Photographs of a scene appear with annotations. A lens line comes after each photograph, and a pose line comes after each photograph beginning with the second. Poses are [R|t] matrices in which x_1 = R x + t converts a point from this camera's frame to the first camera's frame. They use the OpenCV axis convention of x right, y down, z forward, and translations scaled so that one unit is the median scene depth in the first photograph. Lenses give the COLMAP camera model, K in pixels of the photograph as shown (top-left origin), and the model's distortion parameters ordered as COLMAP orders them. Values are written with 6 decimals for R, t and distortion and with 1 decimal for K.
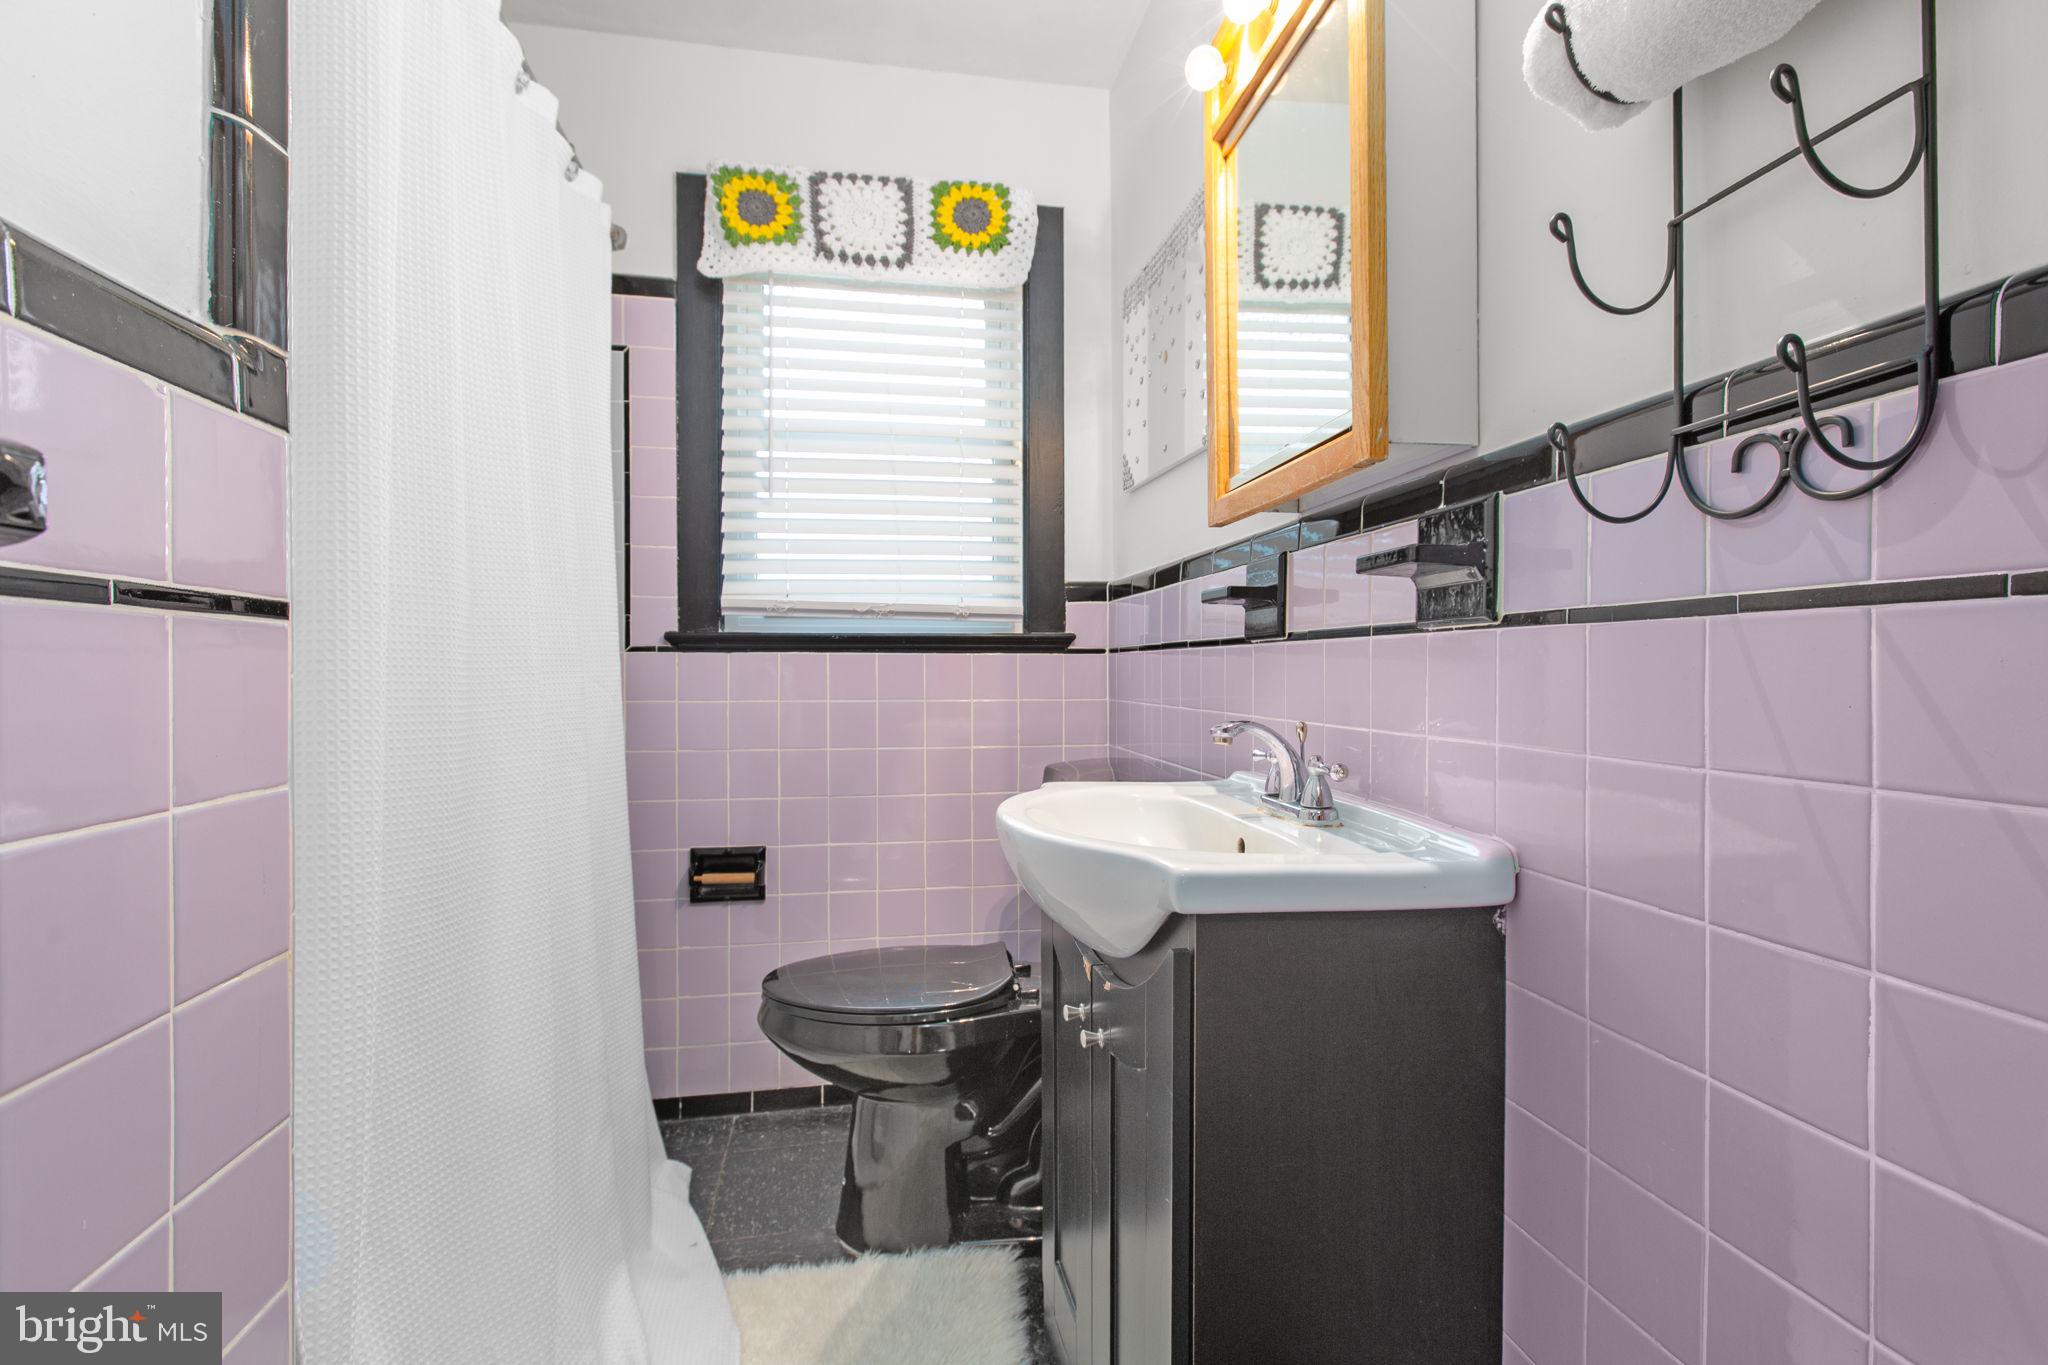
lens RADIAL K [[926.7, 0, 1019.2], [0, 926.7, 675.7], [0, 0, 1]] dist [0.001356, -0.001814]
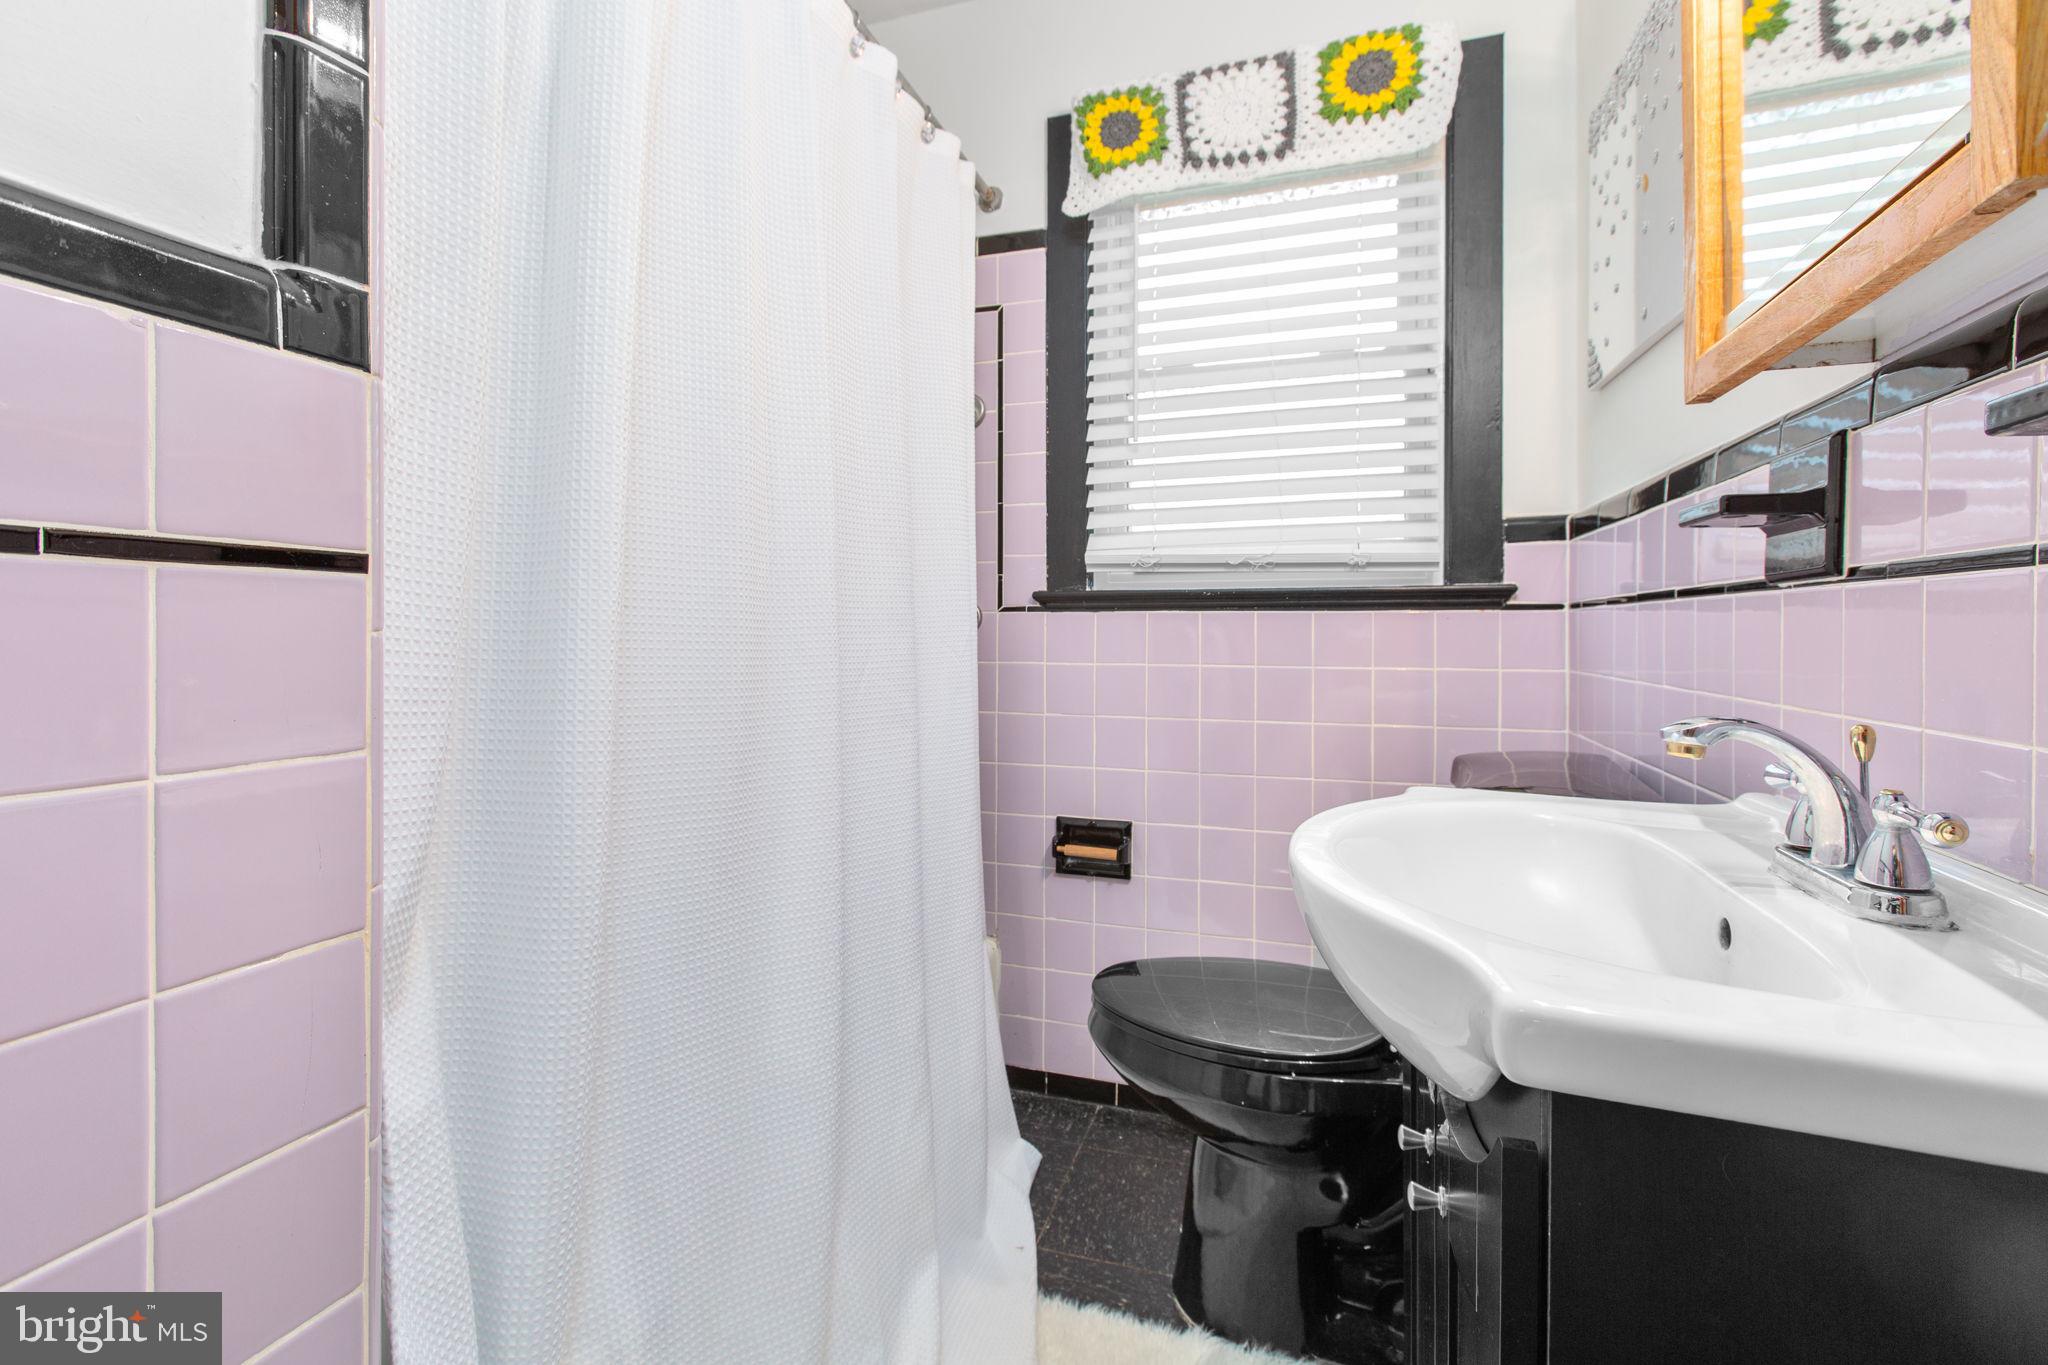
lens RADIAL K [[926.7, 0, 1004.0], [0, 926.7, 635.8], [0, 0, 1]] dist [0.001356, -0.001814]
pose [[0.877314, 0.004108, -0.479899, 0.064079], [-0.004930, 0.999988, -0.000453, -0.000195], [0.479891, 0.002763, 0.877324, 0.142773]]
